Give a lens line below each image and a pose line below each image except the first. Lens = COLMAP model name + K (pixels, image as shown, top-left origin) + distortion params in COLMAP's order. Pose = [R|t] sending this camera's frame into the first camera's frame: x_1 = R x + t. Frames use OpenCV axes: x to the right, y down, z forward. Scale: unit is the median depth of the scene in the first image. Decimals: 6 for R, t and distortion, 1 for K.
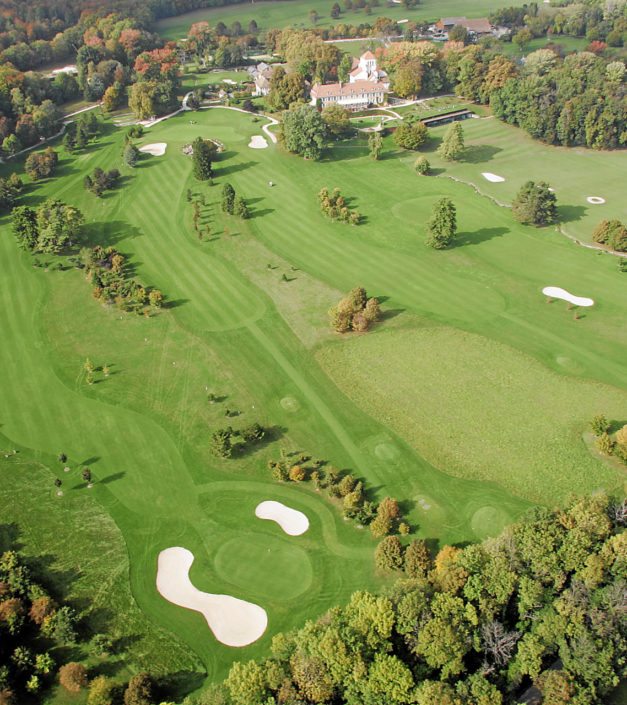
lens RADIAL K [[1066.7, 0, 313.5], [0, 1066.7, 352.5], [0, 0, 1]] dist [-0.109358, -0.029468]
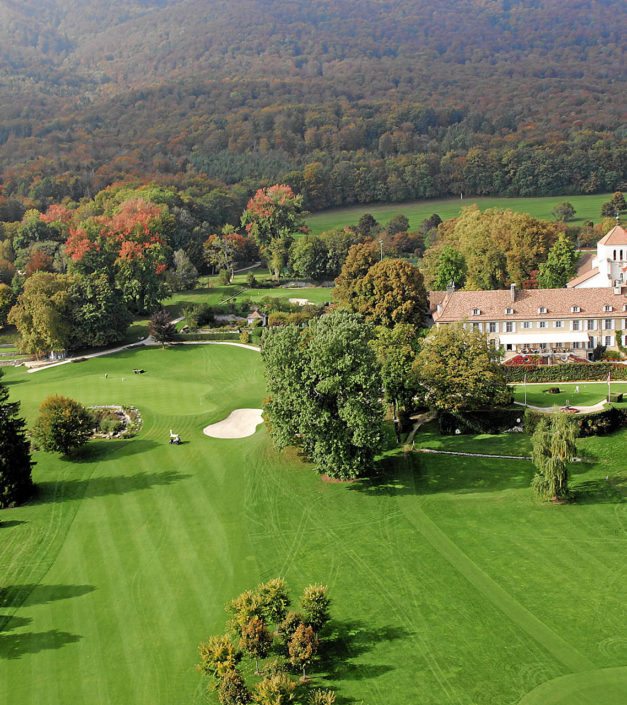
lens RADIAL K [[1066.7, 0, 313.5], [0, 1066.7, 352.5], [0, 0, 1]] dist [-0.109358, -0.029468]
pose [[0.923437, 0.041169, -0.381535, 0.103132], [-0.160160, 0.944845, -0.285686, -0.119501], [0.348730, 0.324920, 0.879099, 0.669988]]
